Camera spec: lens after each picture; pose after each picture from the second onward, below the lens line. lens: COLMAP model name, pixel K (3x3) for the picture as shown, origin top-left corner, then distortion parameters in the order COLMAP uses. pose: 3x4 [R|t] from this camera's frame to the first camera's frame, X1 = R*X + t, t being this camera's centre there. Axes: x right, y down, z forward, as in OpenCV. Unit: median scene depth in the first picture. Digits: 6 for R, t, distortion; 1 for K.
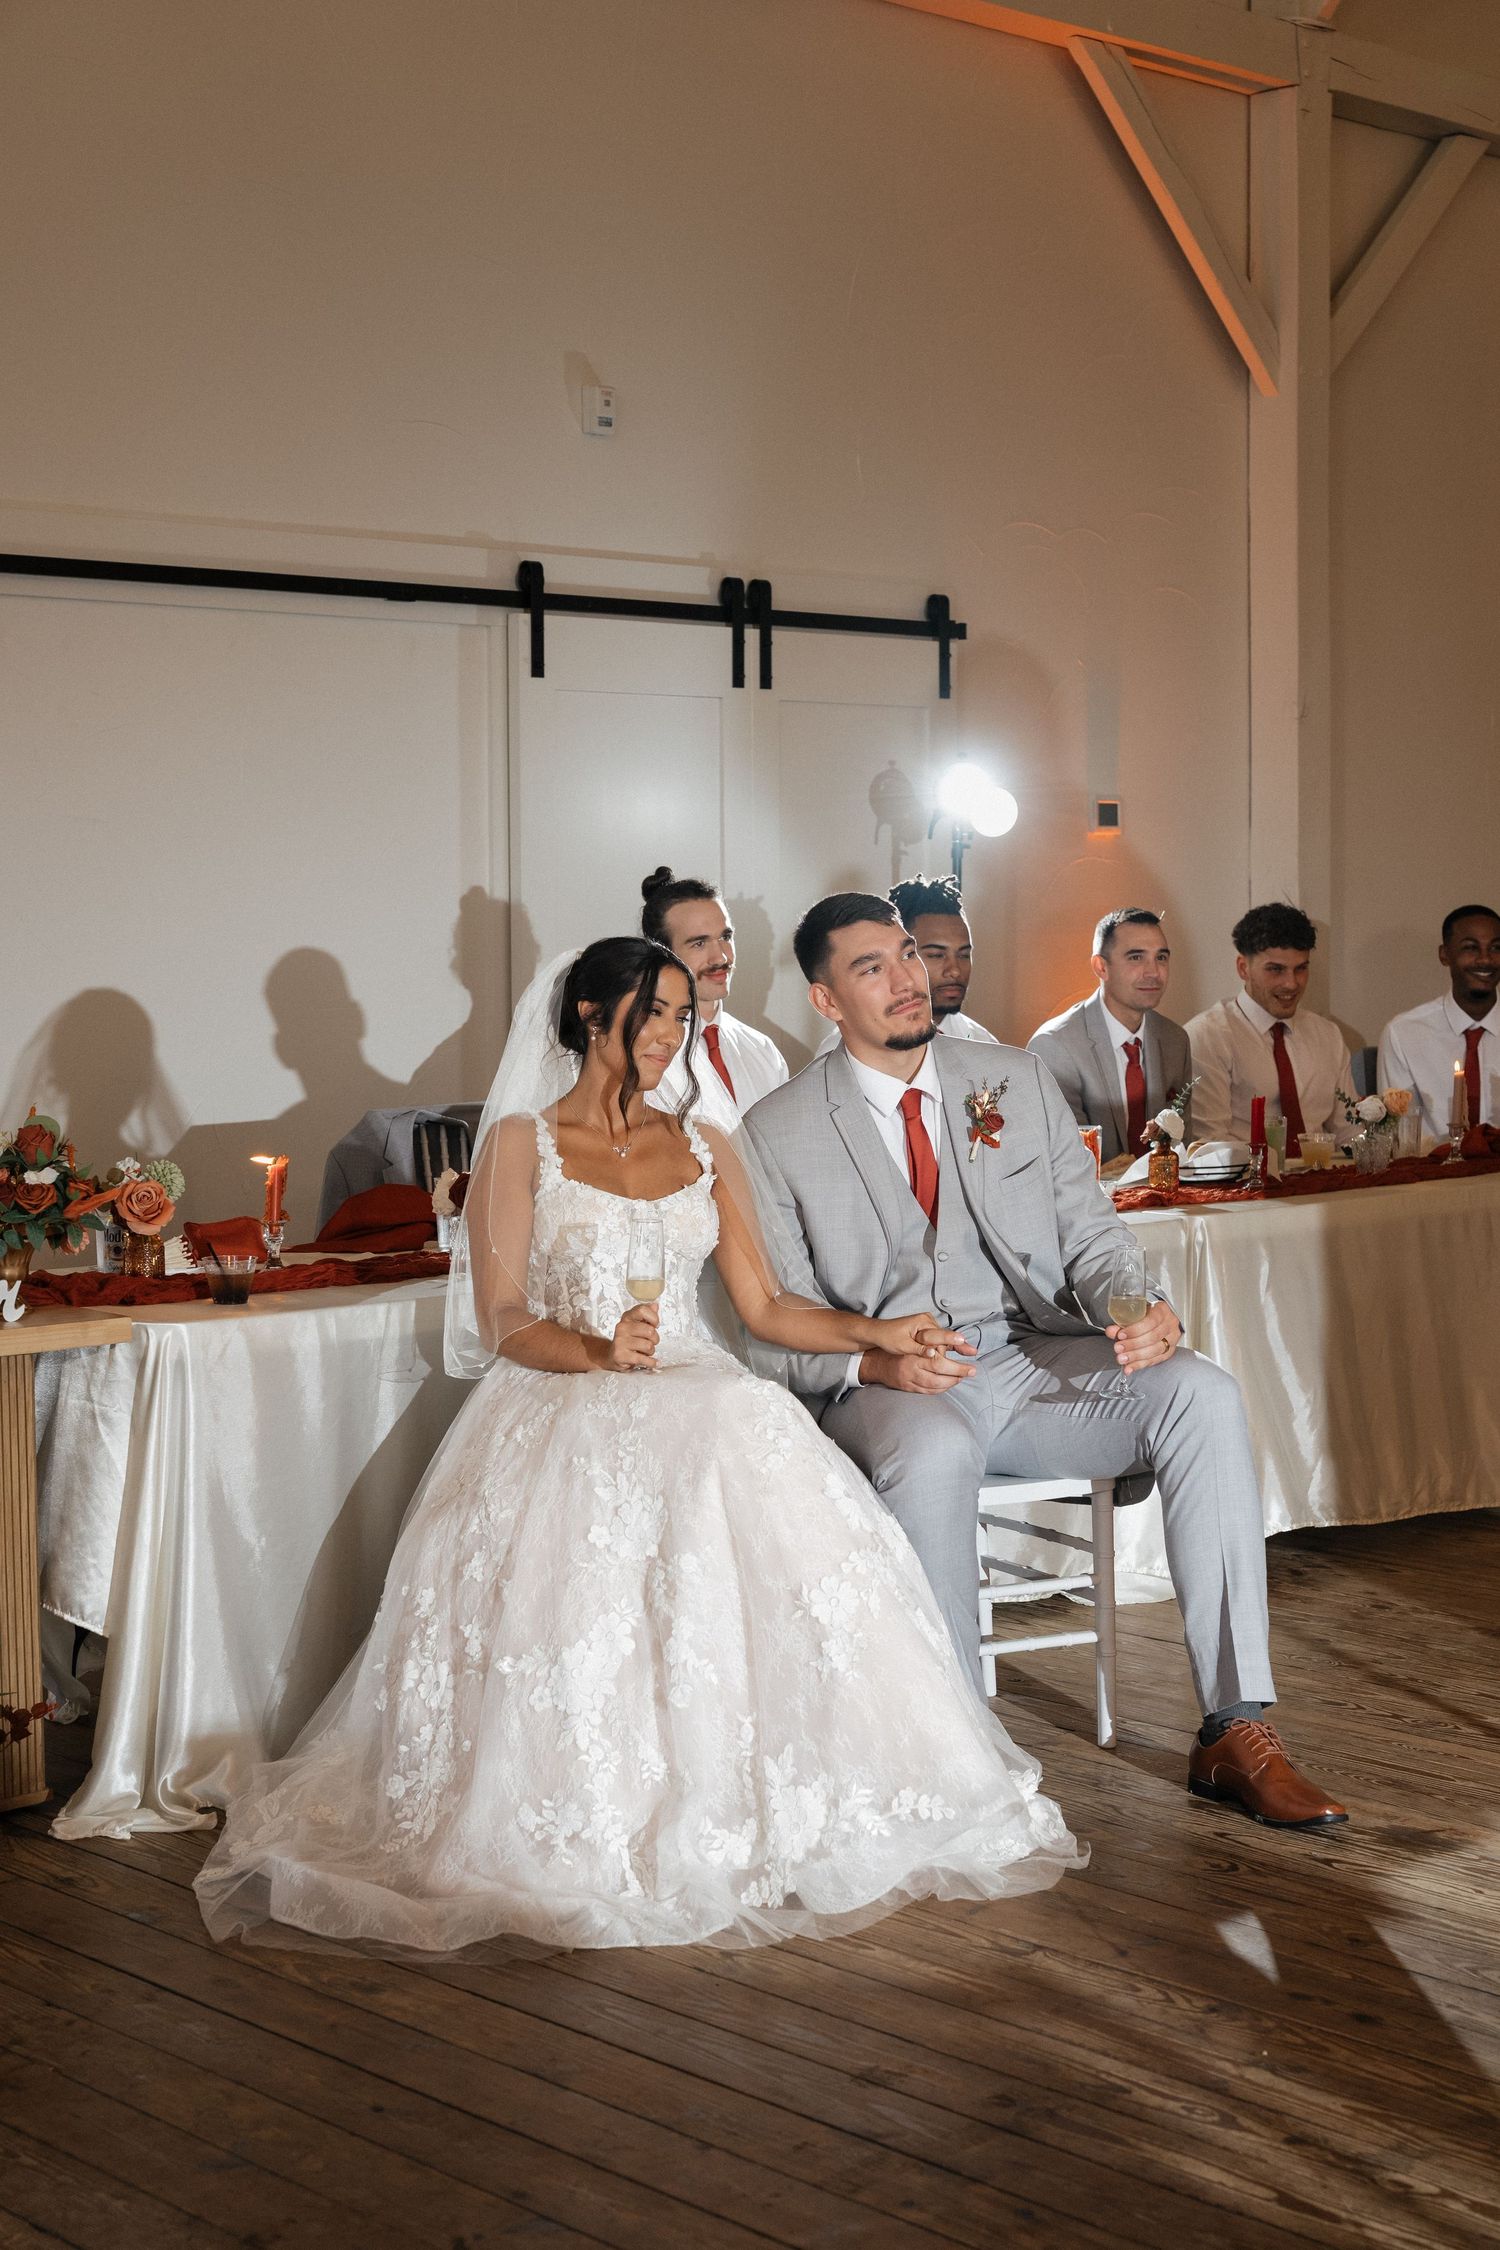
lens RADIAL K [[3856.8, 0, 750.0], [0, 3856.8, 1125.0], [0, 0, 1]] dist [0.362674, -0.063598]
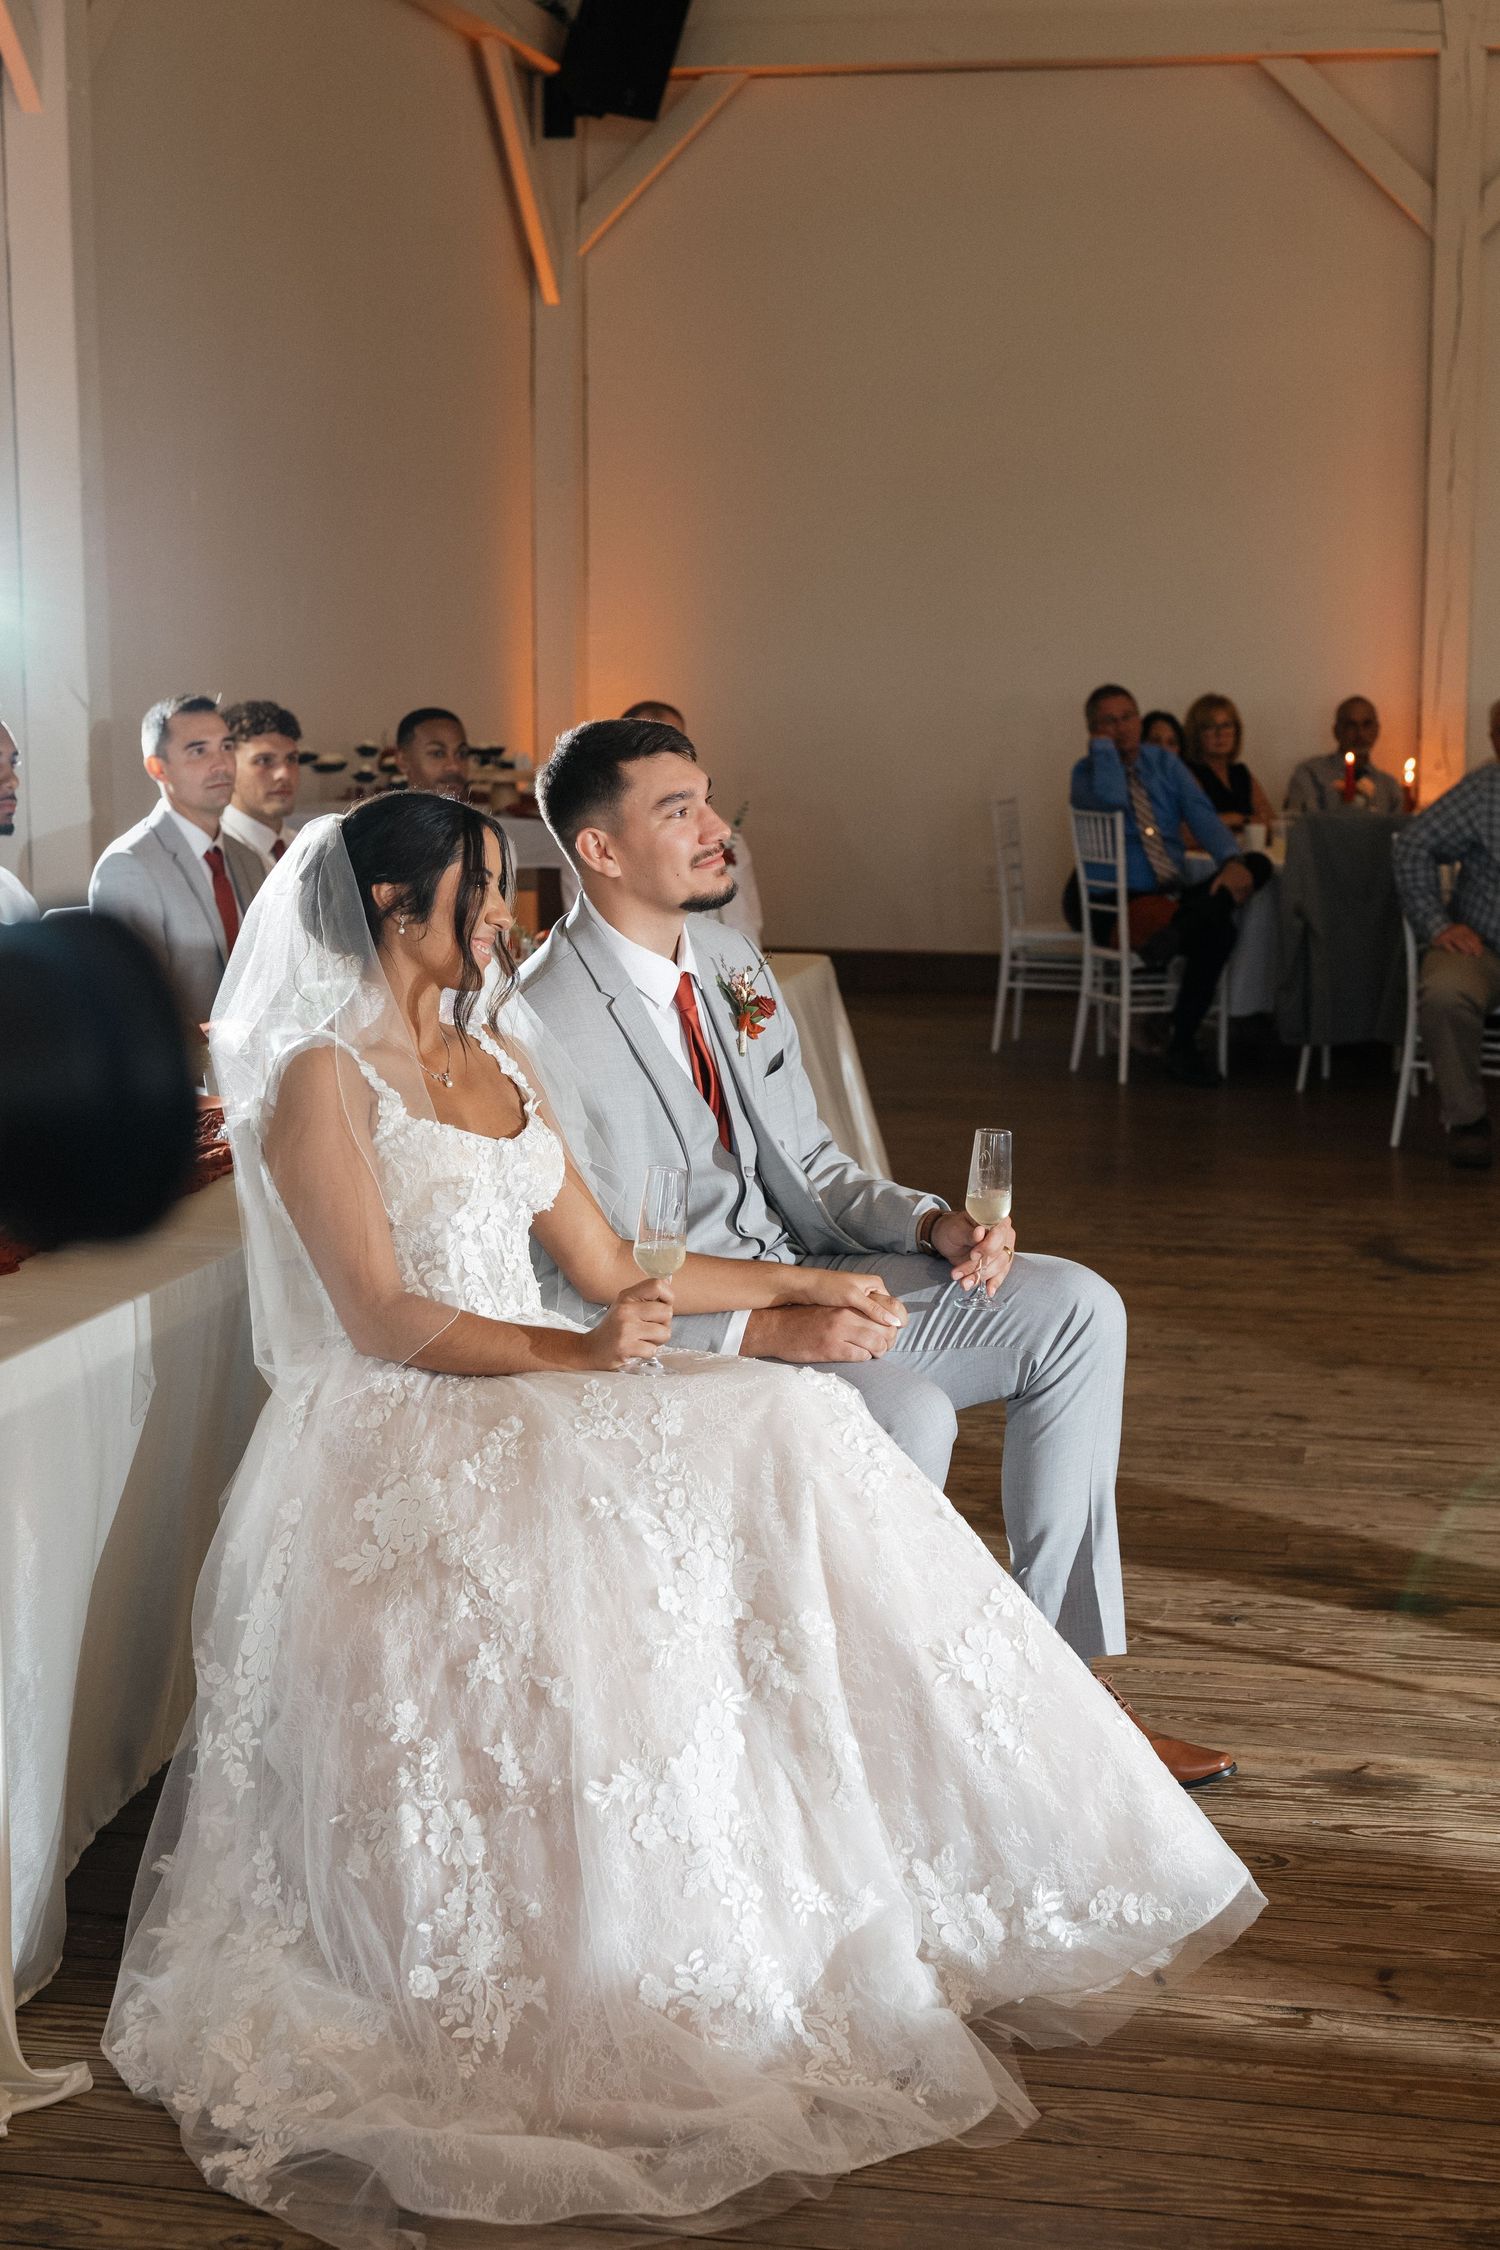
lens RADIAL K [[3856.8, 0, 750.0], [0, 3856.8, 1125.0], [0, 0, 1]] dist [0.362674, -0.063598]
pose [[0.868976, -0.093737, 0.485895, -0.377162], [0.059125, 0.994529, 0.086120, -0.048627], [-0.491310, -0.046108, 0.869764, 0.339332]]
